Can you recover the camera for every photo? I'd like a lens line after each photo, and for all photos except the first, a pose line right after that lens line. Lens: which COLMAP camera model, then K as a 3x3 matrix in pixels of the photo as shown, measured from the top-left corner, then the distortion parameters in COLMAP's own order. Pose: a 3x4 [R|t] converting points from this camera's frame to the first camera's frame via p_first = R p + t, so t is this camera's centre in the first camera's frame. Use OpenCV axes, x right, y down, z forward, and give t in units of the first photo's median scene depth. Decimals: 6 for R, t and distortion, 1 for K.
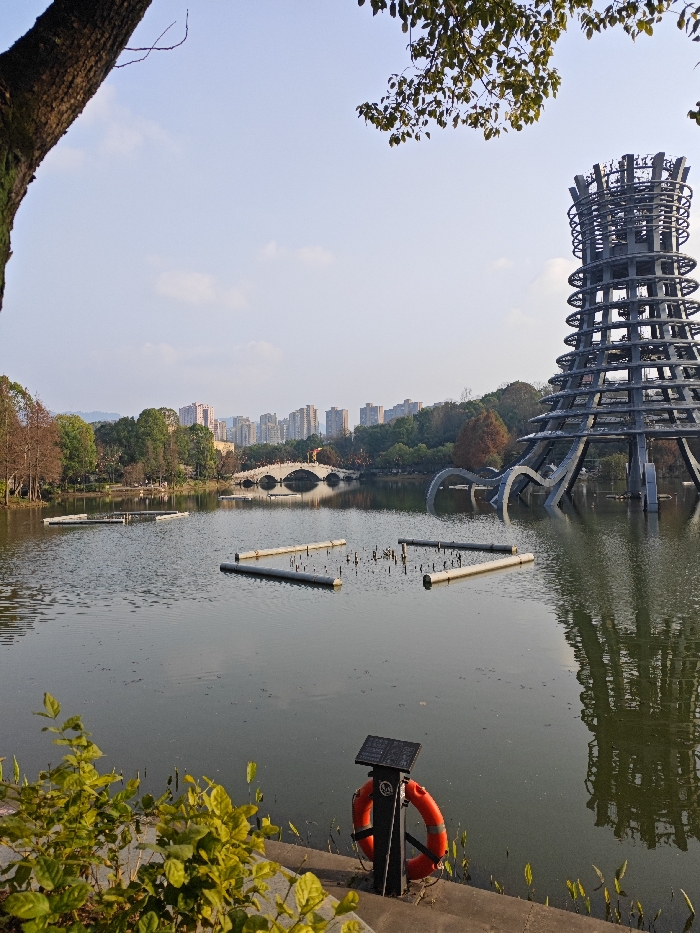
lens RADIAL K [[660.4, 0, 350.3], [0, 660.4, 469.8], [0, 0, 1]] dist [0.053896, -0.057973]
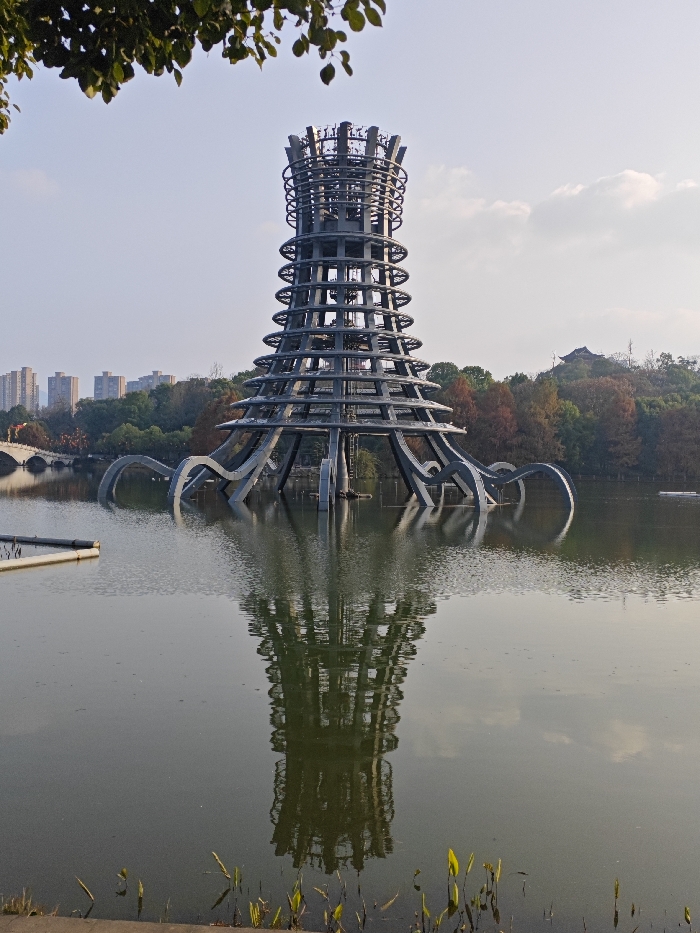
lens RADIAL K [[793.5, 0, 346.9], [0, 793.5, 470.2], [0, 0, 1]] dist [0.059109, -0.069961]
pose [[0.948746, 0.044806, 0.312848, 0.094906], [-0.048452, 0.998818, 0.003887, 0.000023], [-0.312304, -0.018846, 0.949795, -0.049868]]
